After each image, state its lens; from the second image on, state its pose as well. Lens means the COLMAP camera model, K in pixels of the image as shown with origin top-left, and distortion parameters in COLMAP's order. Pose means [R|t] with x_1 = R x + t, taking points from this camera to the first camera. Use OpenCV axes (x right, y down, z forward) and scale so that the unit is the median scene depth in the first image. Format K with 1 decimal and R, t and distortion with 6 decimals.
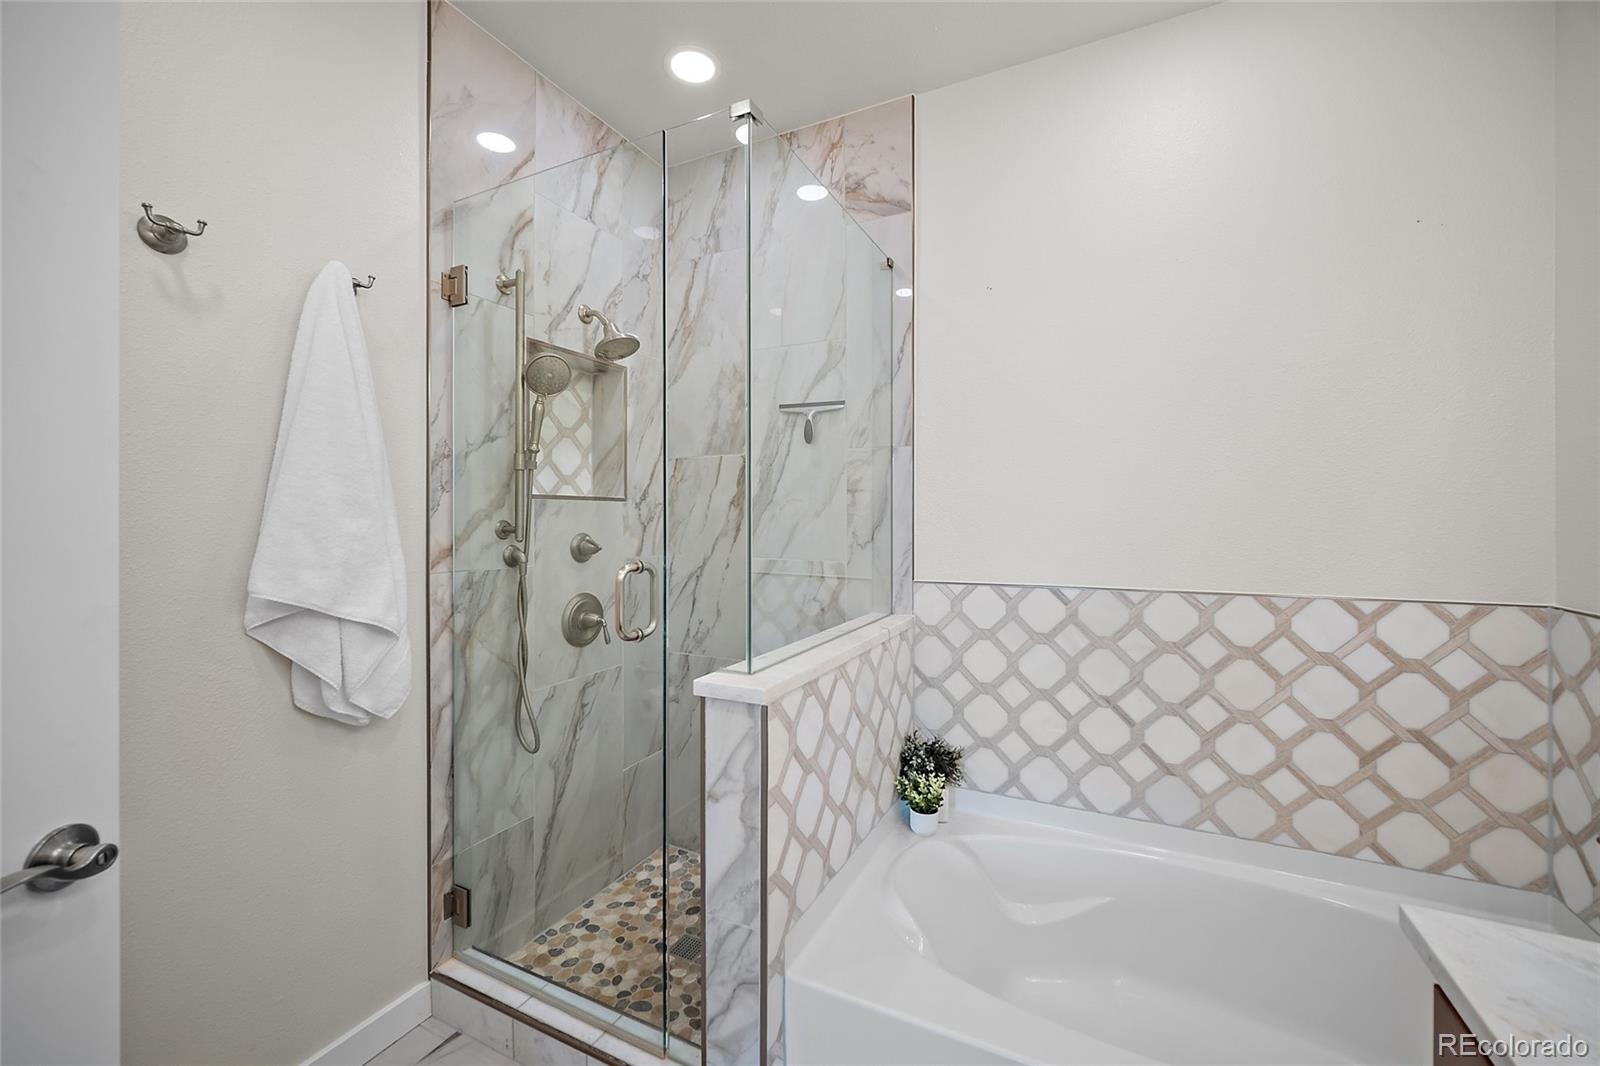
lens RADIAL K [[637.0, 0, 802.7], [0, 637.0, 516.3], [0, 0, 1]] dist [-0.001122, 0.000079]
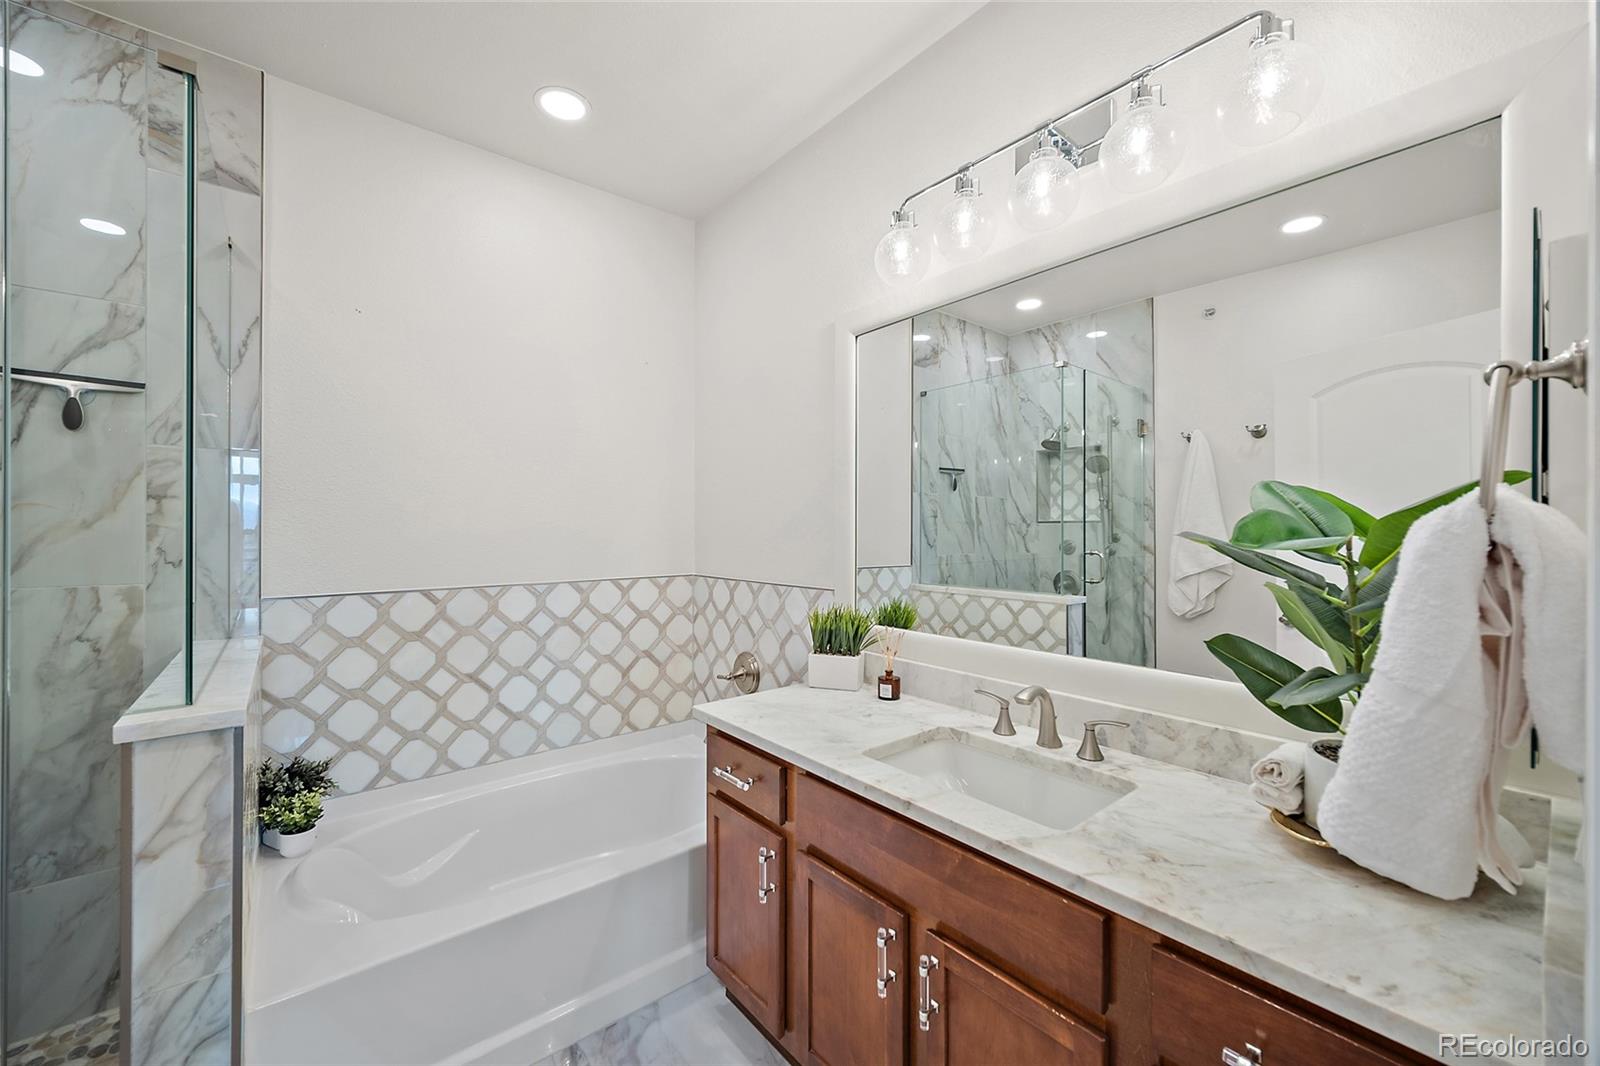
lens RADIAL K [[629.4, 0, 802.7], [0, 629.4, 530.3], [0, 0, 1]] dist [-0.001353, 0.000470]
pose [[0.413309, 0.001325, 0.910590, -0.367451], [-0.001855, 0.999998, -0.000614, 0.002186], [-0.910589, -0.001435, 0.413311, -0.098519]]
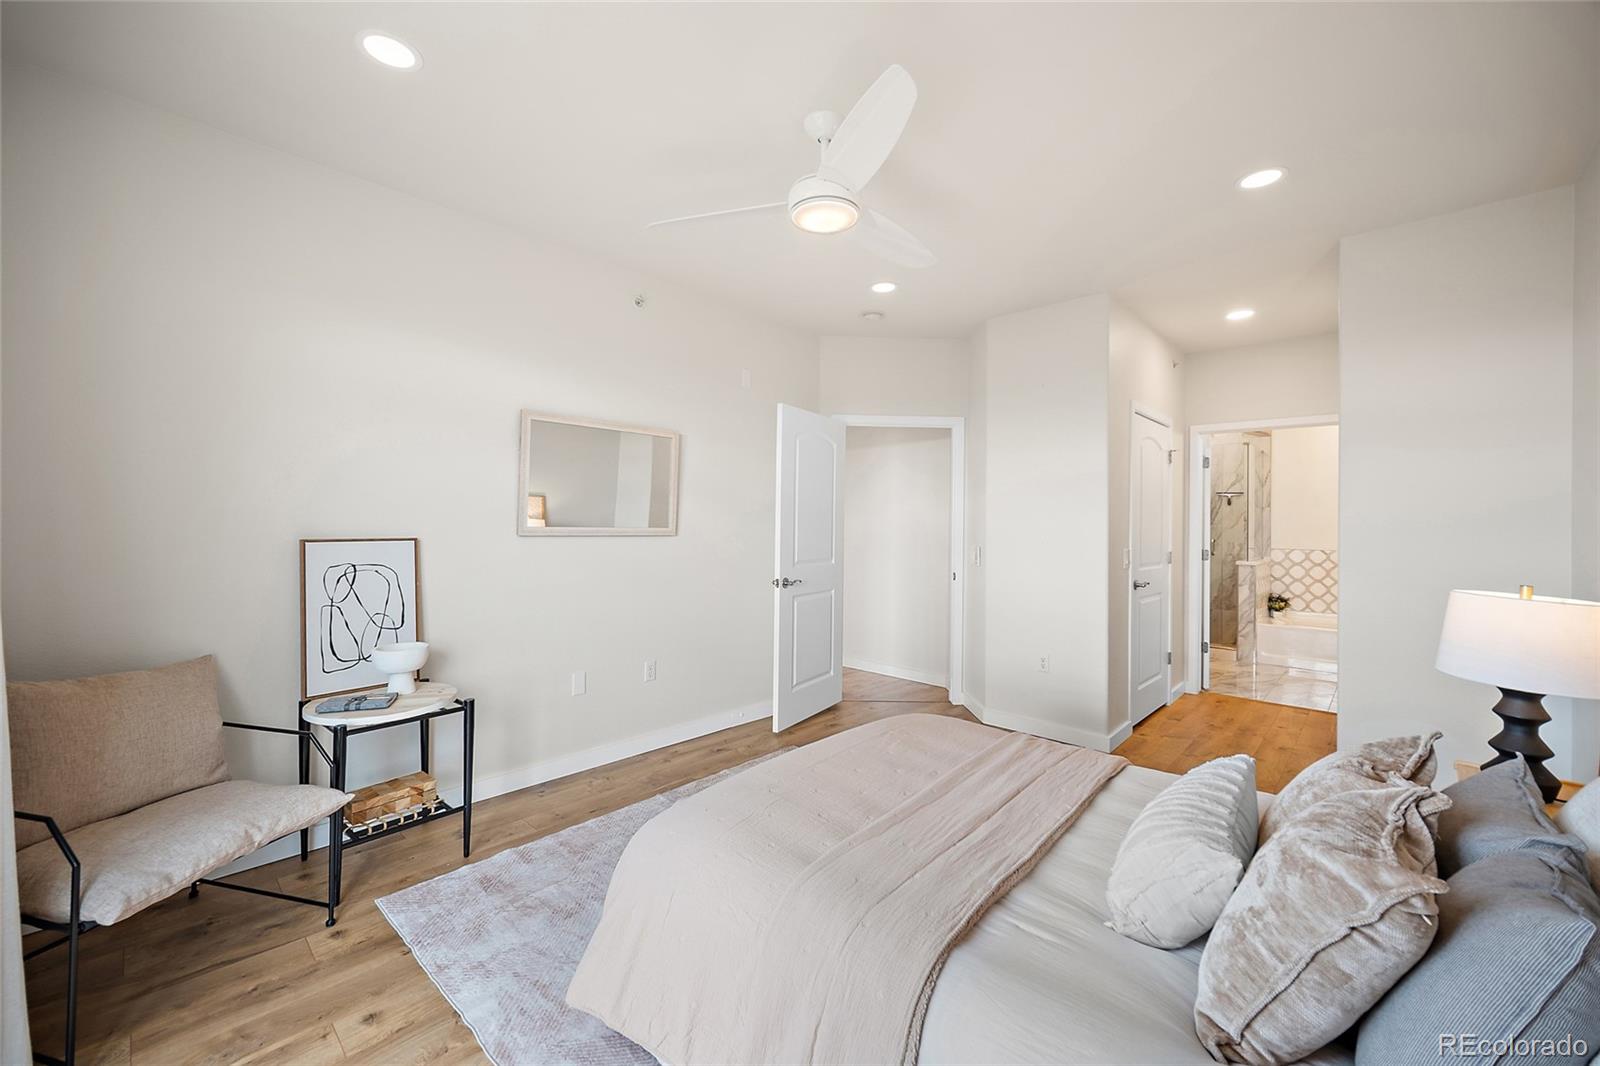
lens RADIAL K [[637.0, 0, 802.7], [0, 637.0, 516.3], [0, 0, 1]] dist [-0.001122, 0.000079]
pose [[0.957264, 0.006869, -0.289132, -1.324660], [-0.010136, 0.999901, -0.009804, -0.008326], [0.289036, 0.012315, 0.957239, -3.169750]]
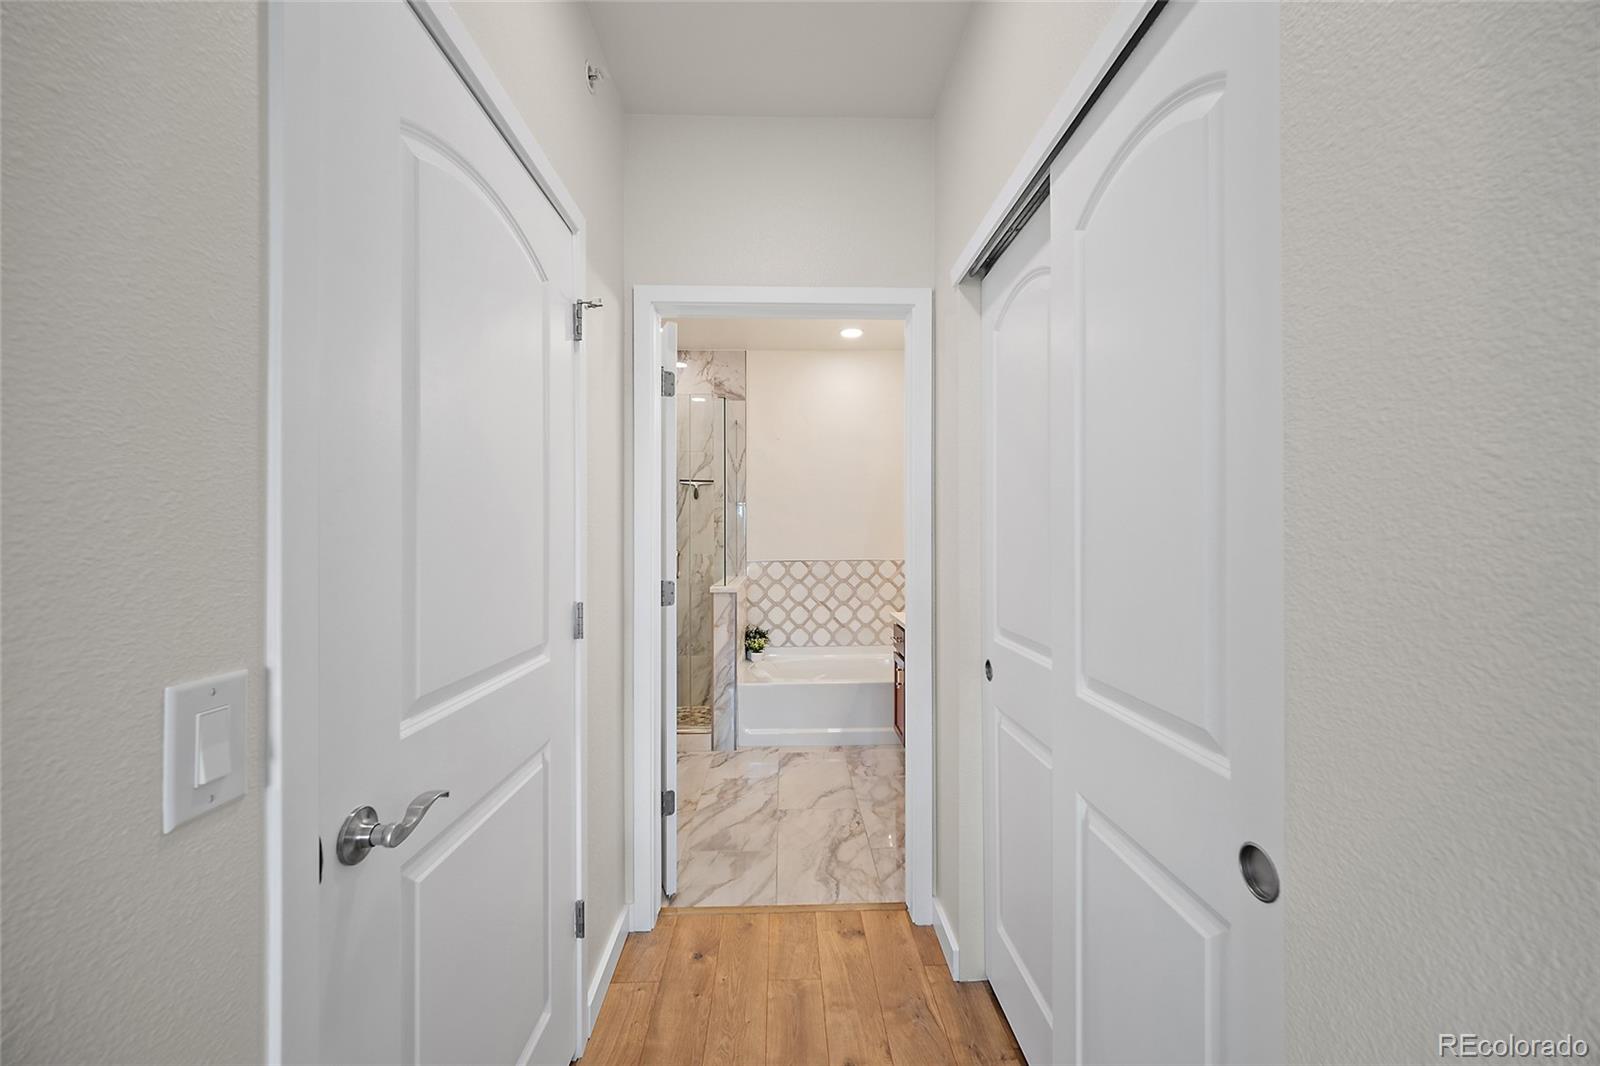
lens RADIAL K [[629.4, 0, 802.7], [0, 629.4, 530.3], [0, 0, 1]] dist [-0.001353, 0.000470]
pose [[0.882994, -0.000079, 0.469385, -0.794510], [0.003208, 0.999978, -0.005867, 0.004552], [-0.469374, 0.006686, 0.882974, -1.229969]]
